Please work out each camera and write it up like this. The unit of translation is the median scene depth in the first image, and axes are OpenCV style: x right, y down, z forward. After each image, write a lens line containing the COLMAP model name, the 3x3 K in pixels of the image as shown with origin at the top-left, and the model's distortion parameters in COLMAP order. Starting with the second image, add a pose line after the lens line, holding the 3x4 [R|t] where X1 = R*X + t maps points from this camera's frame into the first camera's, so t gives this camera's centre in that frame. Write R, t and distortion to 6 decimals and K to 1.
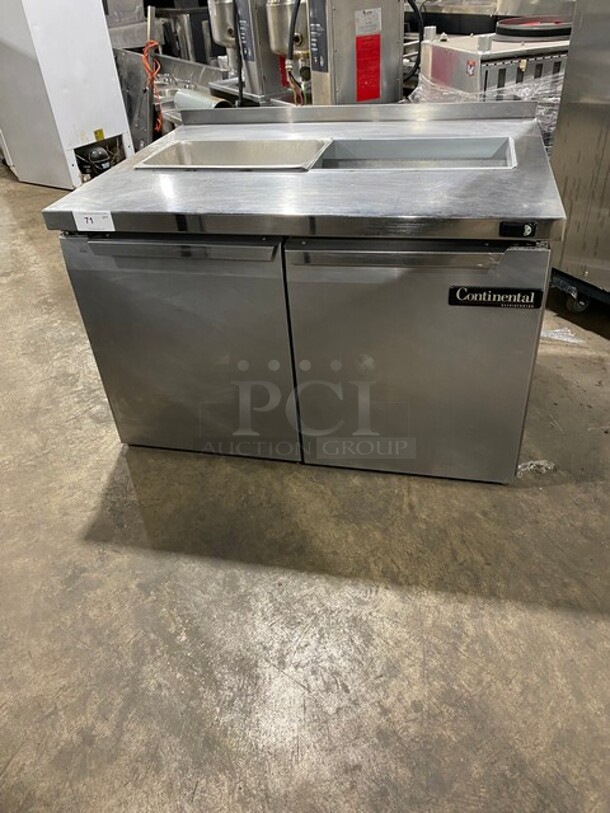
lens RADIAL K [[625.7, 0, 292.0], [0, 625.7, 408.1], [0, 0, 1]] dist [0.006896, -0.000325]
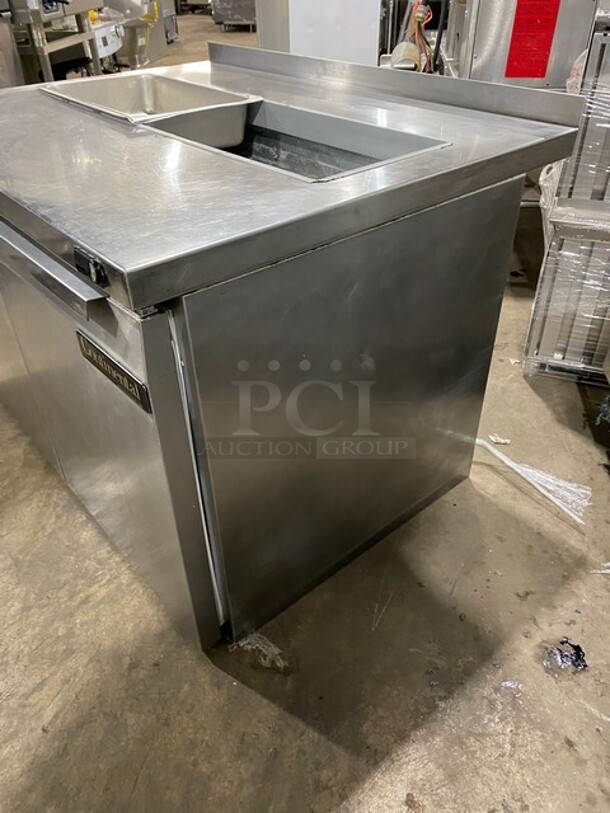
lens RADIAL K [[625.7, 0, 292.0], [0, 625.7, 408.1], [0, 0, 1]] dist [0.006896, -0.000325]
pose [[0.797333, 0.395300, -0.456069, 0.525859], [-0.376399, 0.916386, 0.136234, -0.201166], [0.471789, 0.063040, 0.879455, 0.376632]]
